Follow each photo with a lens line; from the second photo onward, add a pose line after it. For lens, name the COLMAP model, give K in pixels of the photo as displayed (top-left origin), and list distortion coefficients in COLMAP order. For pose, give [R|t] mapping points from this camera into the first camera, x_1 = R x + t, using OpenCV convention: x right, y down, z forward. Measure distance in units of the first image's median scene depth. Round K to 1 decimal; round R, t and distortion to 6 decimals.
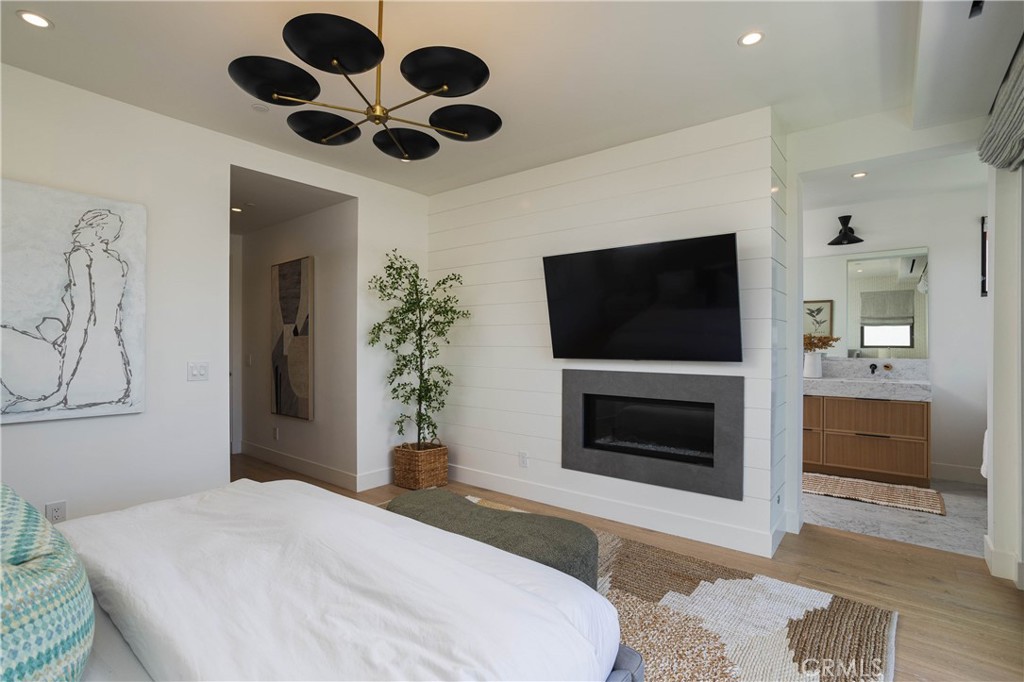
lens RADIAL K [[492.7, 0, 513.6], [0, 492.7, 343.7], [0, 0, 1]] dist [-0.018657, 0.004247]
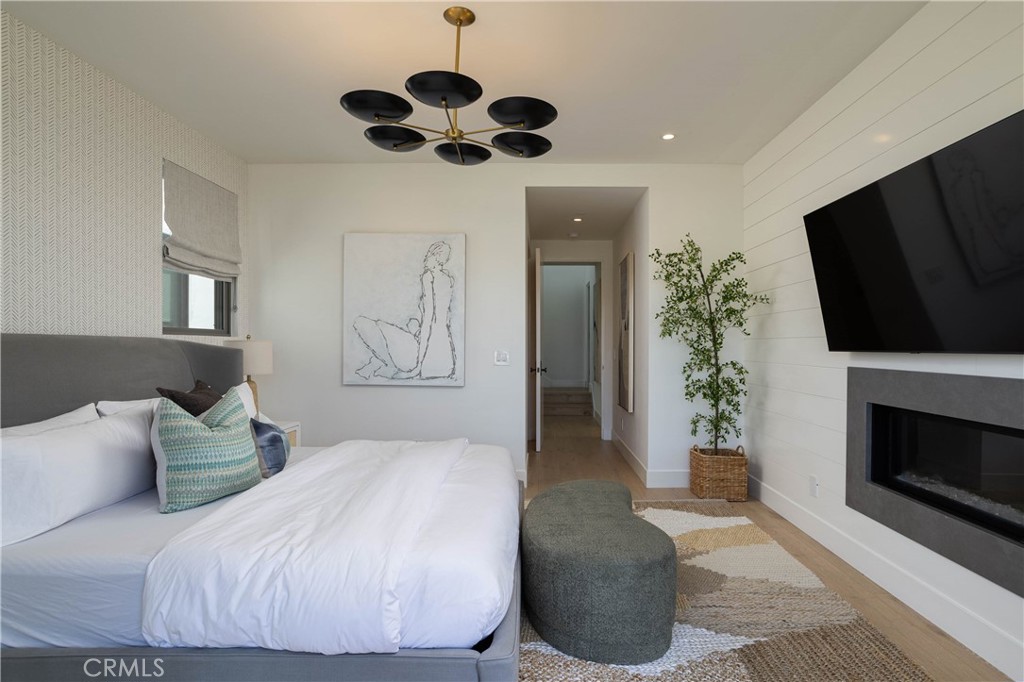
lens RADIAL K [[548.8, 0, 544.2], [0, 548.8, 343.2], [0, 0, 1]] dist [-0.003849, 0.000562]
pose [[0.631903, -0.002900, -0.775042, 0.583466], [-0.001491, 0.999987, -0.004958, 0.029046], [0.775046, 0.004288, 0.631890, 0.212245]]
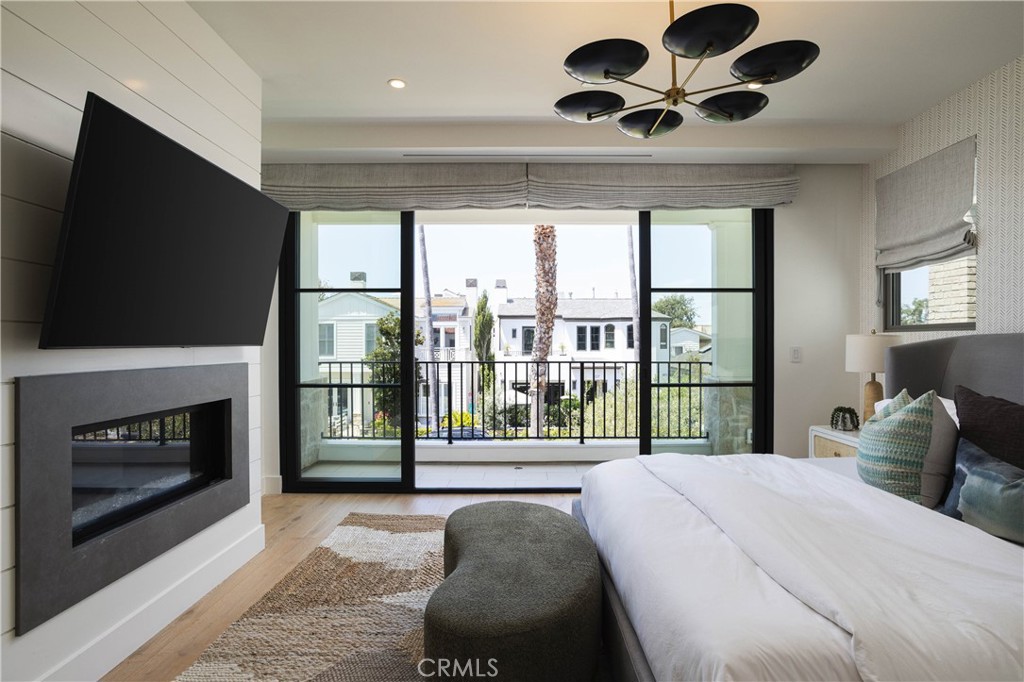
lens RADIAL K [[548.8, 0, 511.2], [0, 548.8, 345.3], [0, 0, 1]] dist [-0.003849, 0.000562]
pose [[-0.611982, -0.004000, 0.790862, -0.634400], [0.000251, 0.999986, 0.005252, 0.032658], [-0.790872, 0.003413, -0.611972, 1.286333]]
